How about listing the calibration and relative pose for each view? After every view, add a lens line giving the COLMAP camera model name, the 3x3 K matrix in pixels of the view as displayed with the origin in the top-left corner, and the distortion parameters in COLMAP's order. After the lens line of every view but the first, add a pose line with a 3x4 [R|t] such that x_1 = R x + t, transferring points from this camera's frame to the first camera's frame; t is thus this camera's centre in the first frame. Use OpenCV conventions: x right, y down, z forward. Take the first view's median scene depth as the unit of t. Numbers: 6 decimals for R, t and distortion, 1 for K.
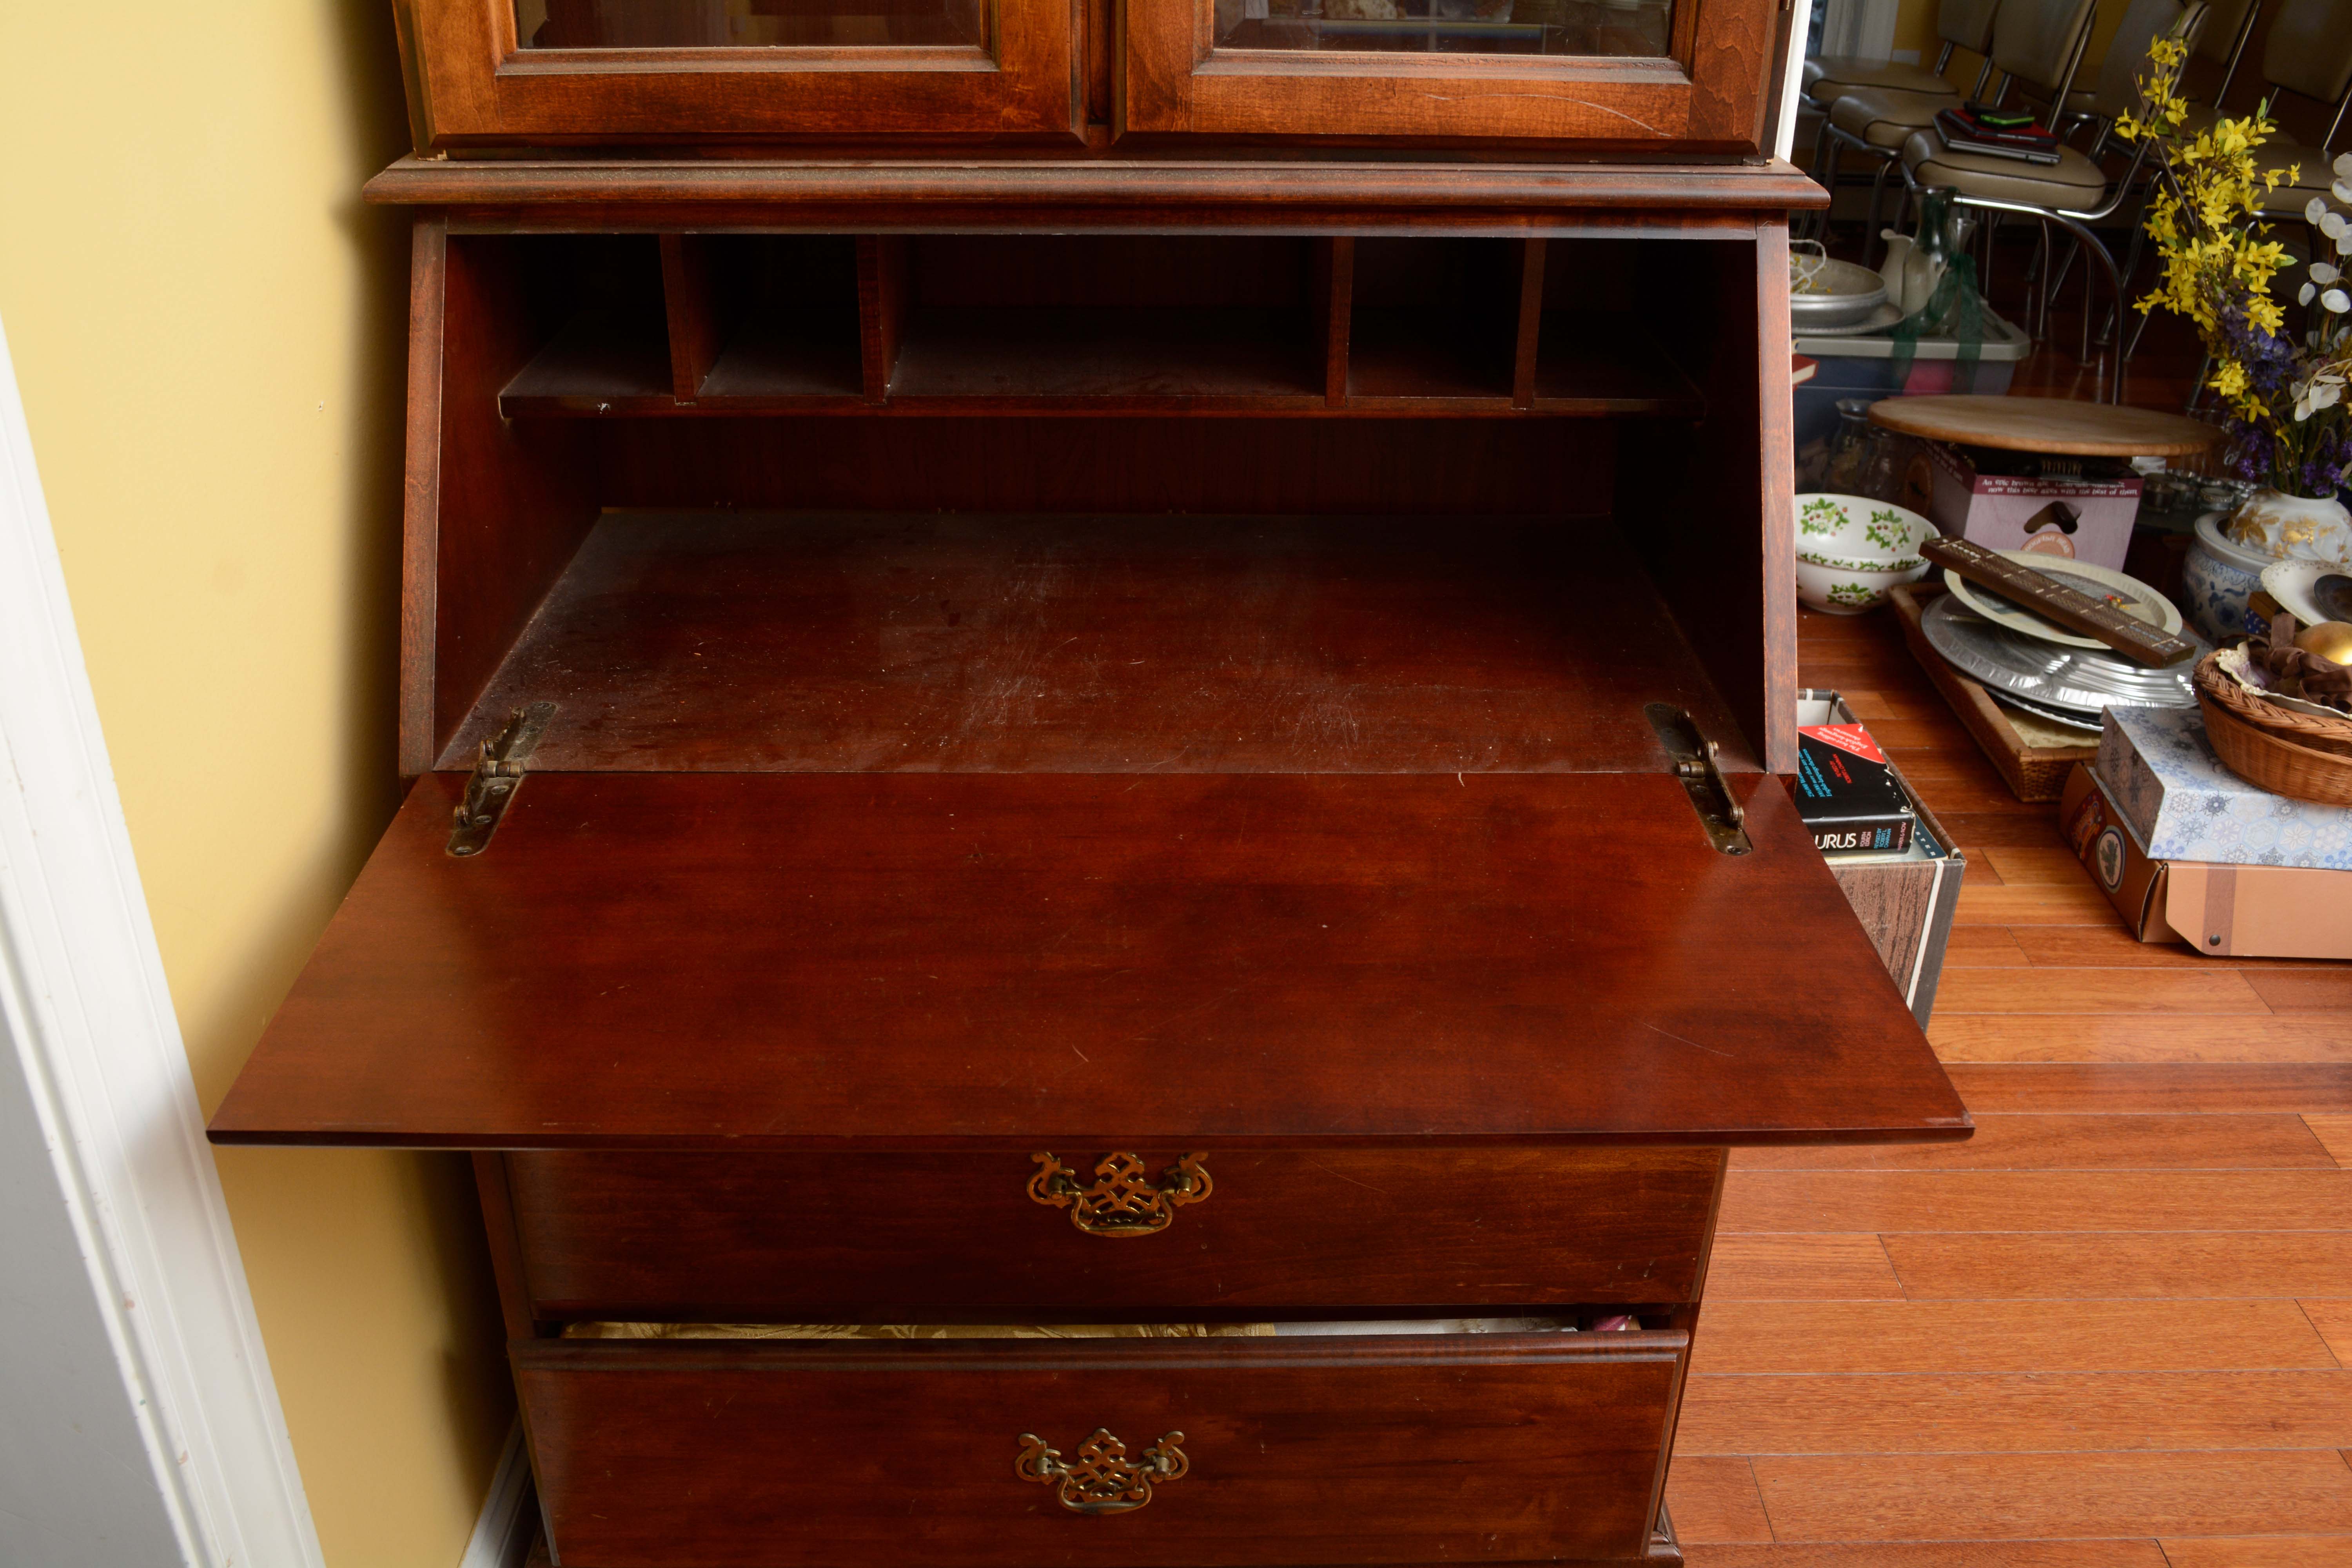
lens RADIAL K [[1959.7, 0, 1153.0], [0, 1959.7, 737.9], [0, 0, 1]] dist [-0.080848, 0.003439]
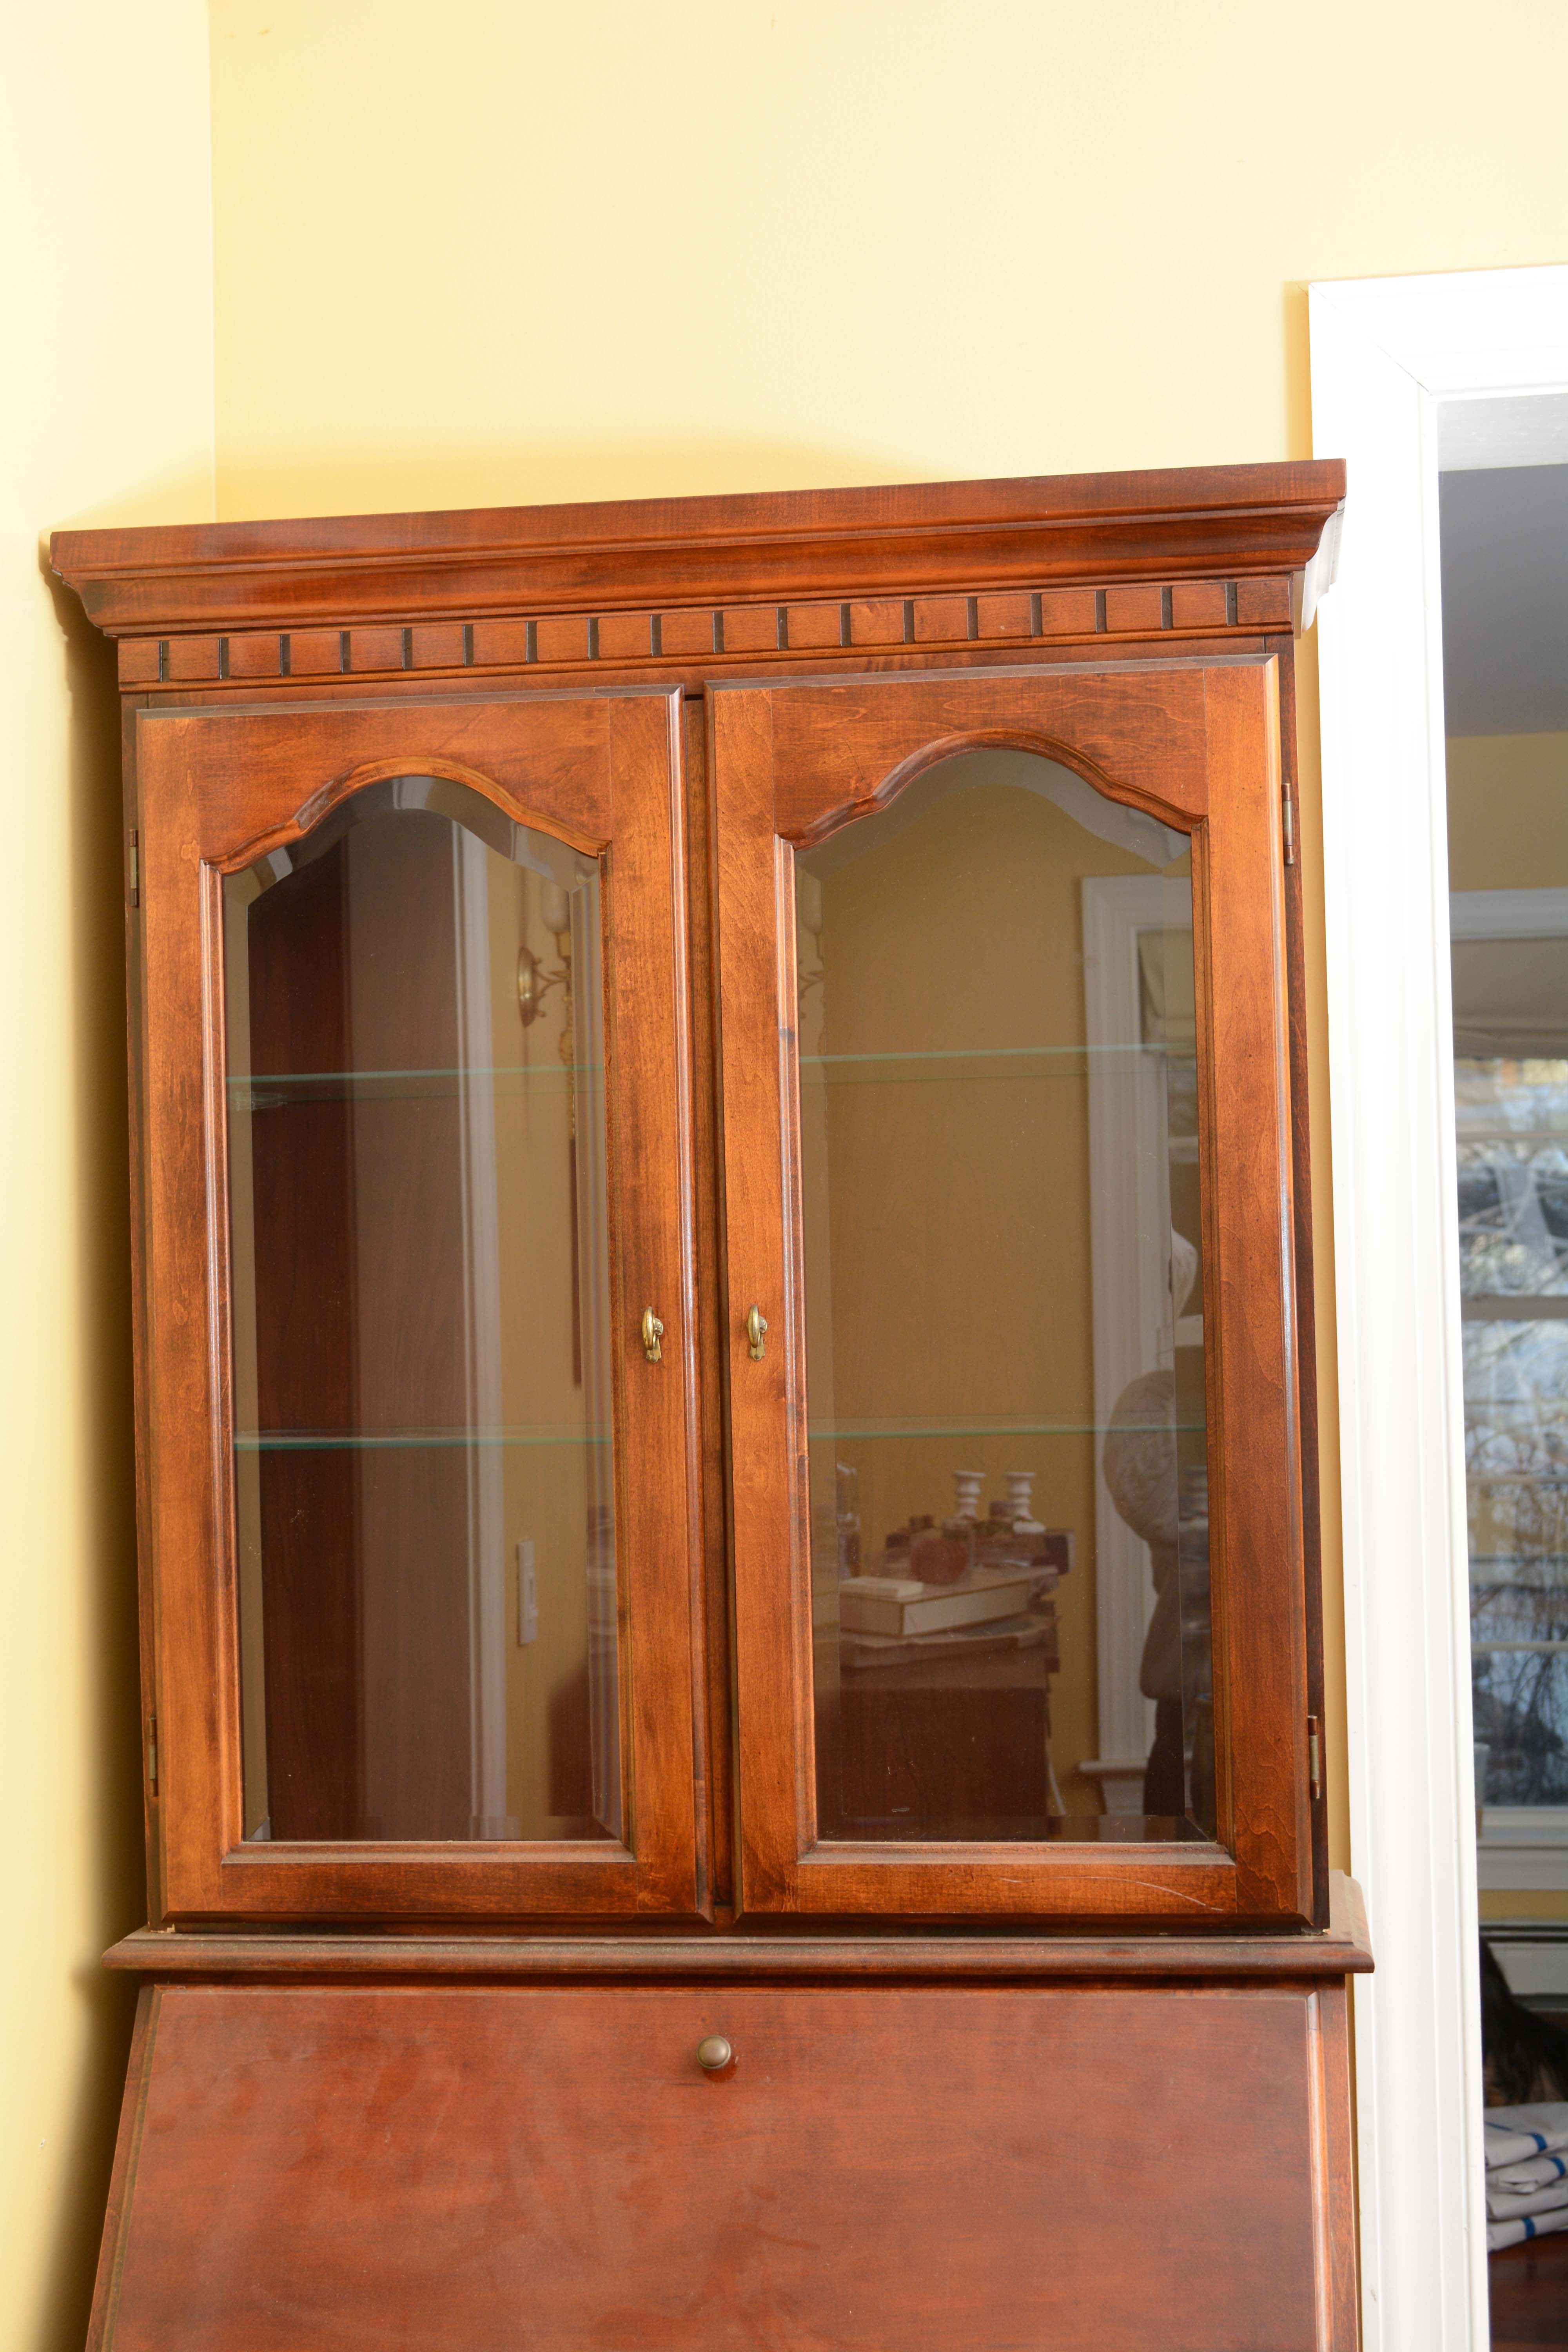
lens RADIAL K [[3380.1, 0, 769.5], [0, 3380.1, 1176.6], [0, 0, 1]] dist [-0.024528, 0.000000]
pose [[0.985847, -0.040114, -0.162780, 0.215667], [-0.043385, 0.876835, -0.478830, 0.165843], [0.161939, 0.479115, 0.862684, -0.587119]]
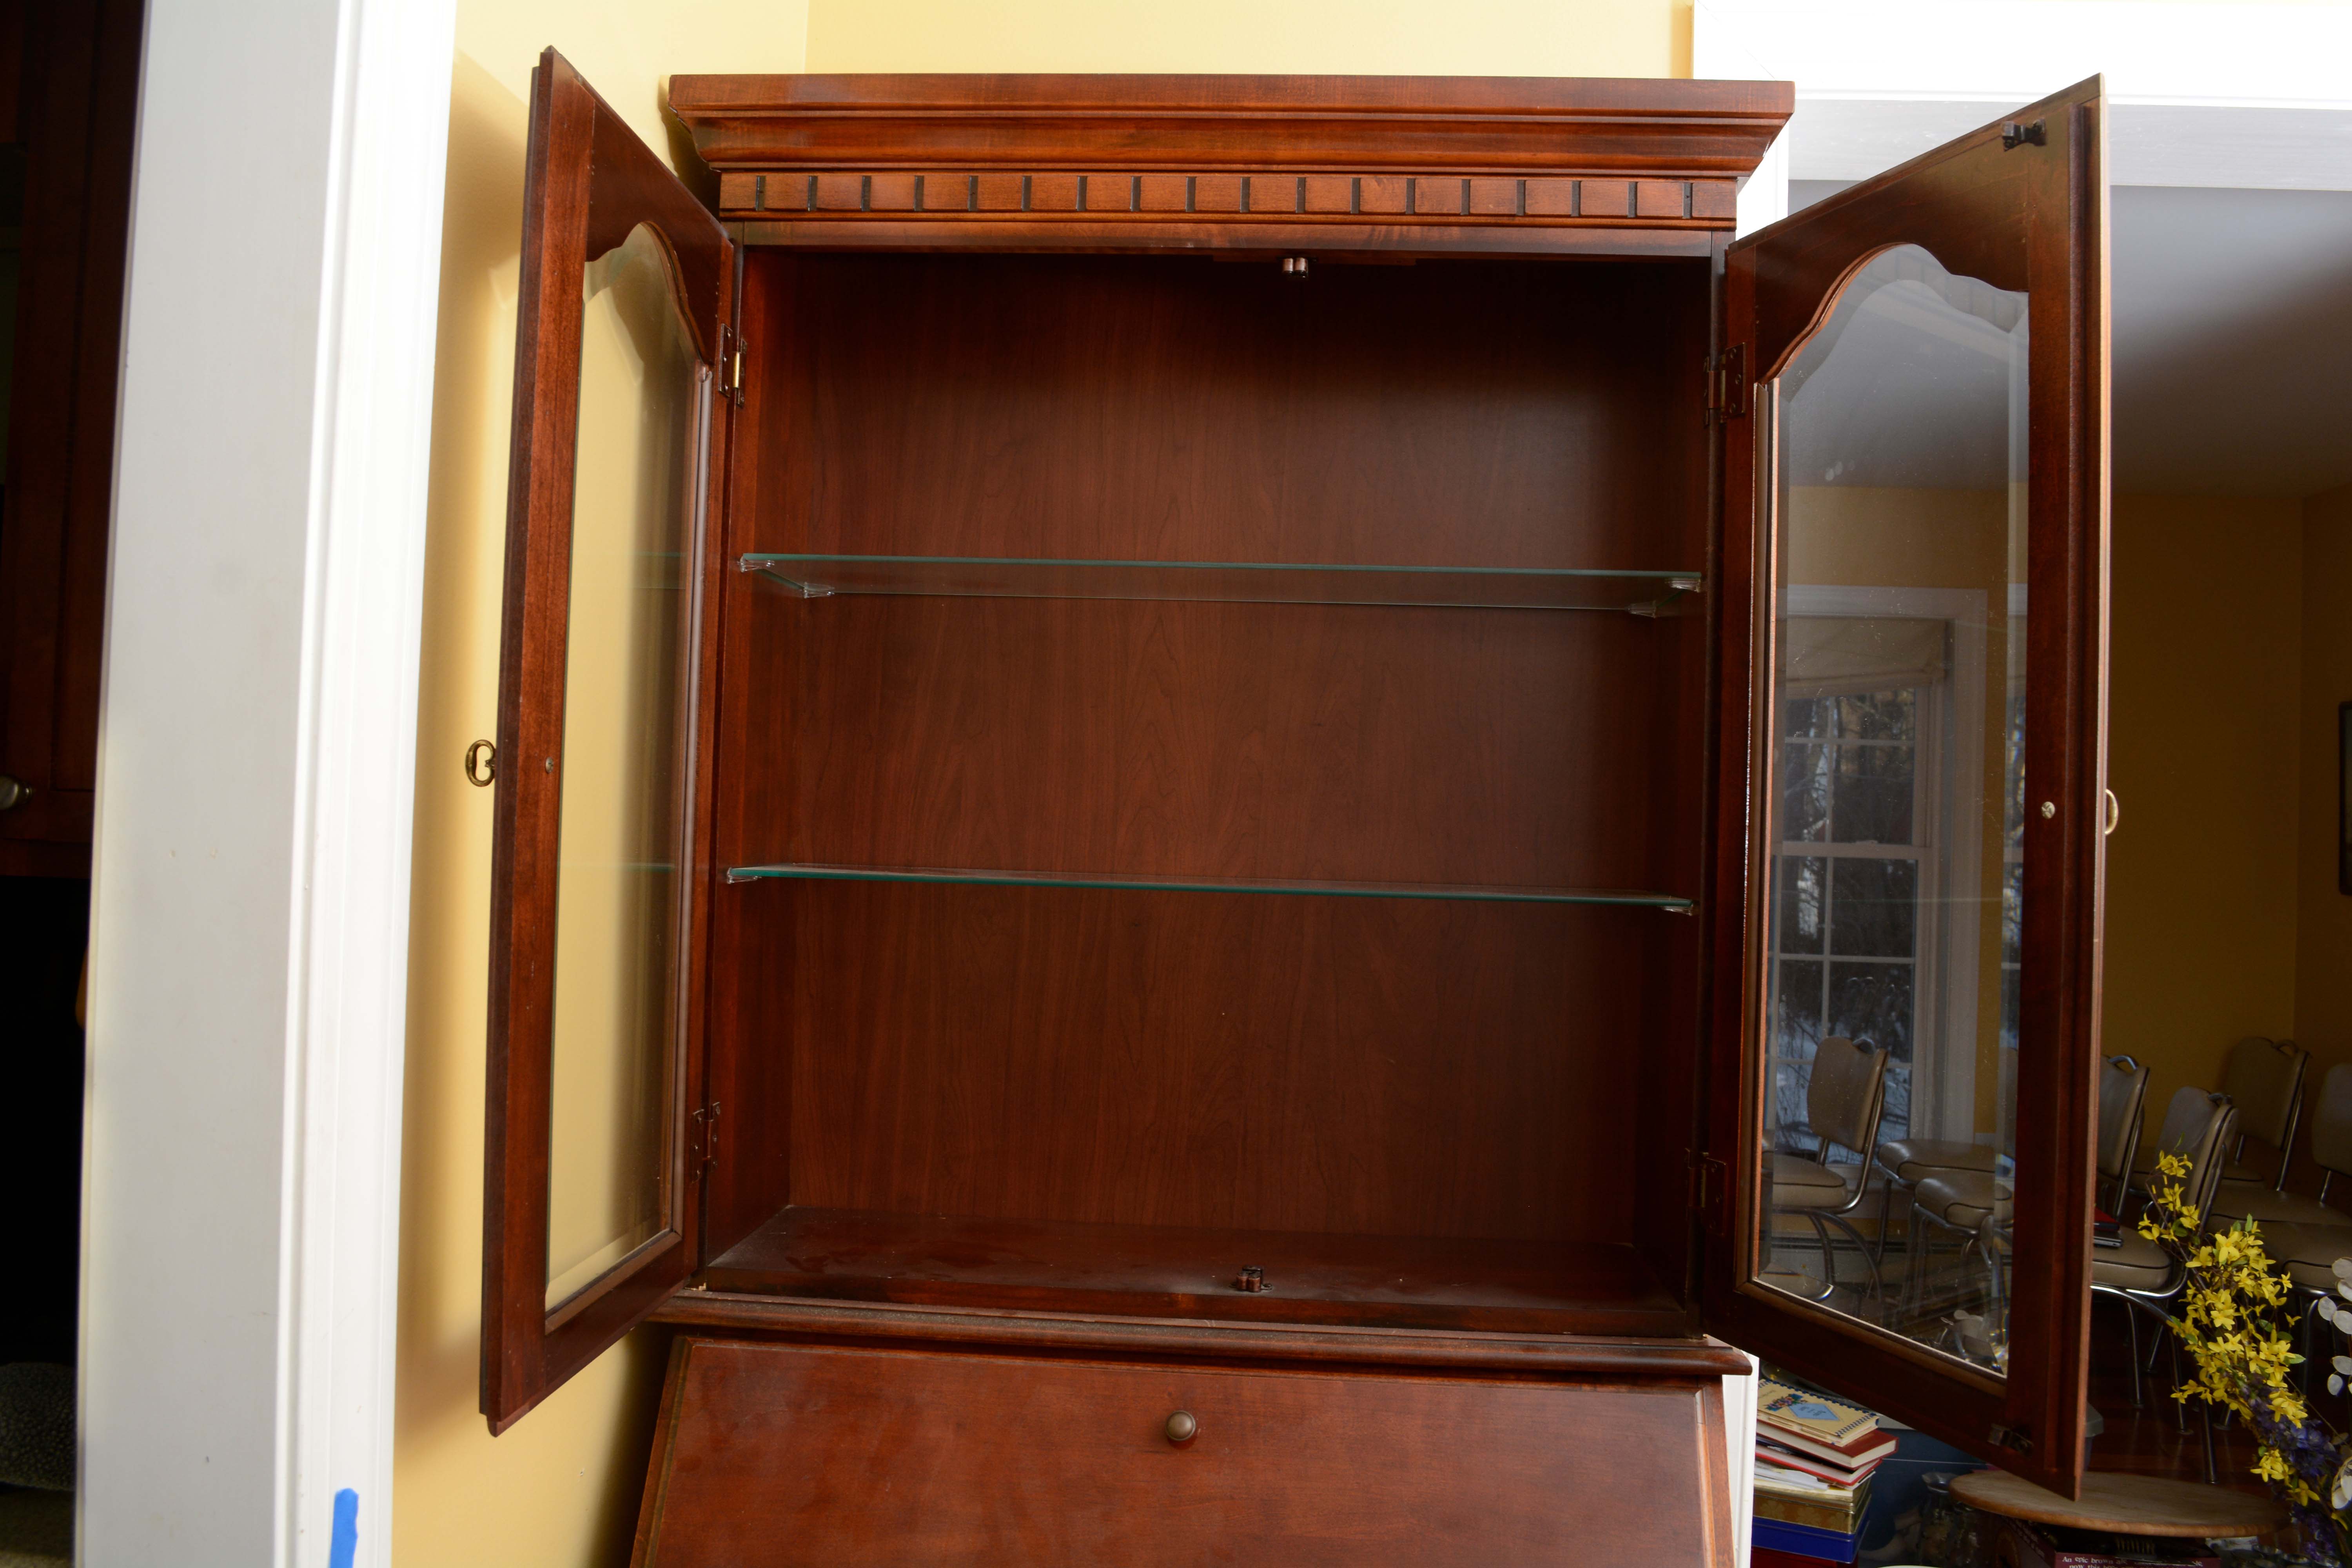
lens RADIAL K [[1841.1, 0, 1167.4], [0, 1841.1, 779.8], [0, 0, 1]] dist [-0.084678, 0.018993]
pose [[0.995017, 0.017381, -0.098180, 0.047619], [-0.062583, 0.875431, -0.479274, -0.013416], [0.077619, 0.483031, 0.872156, -0.167367]]
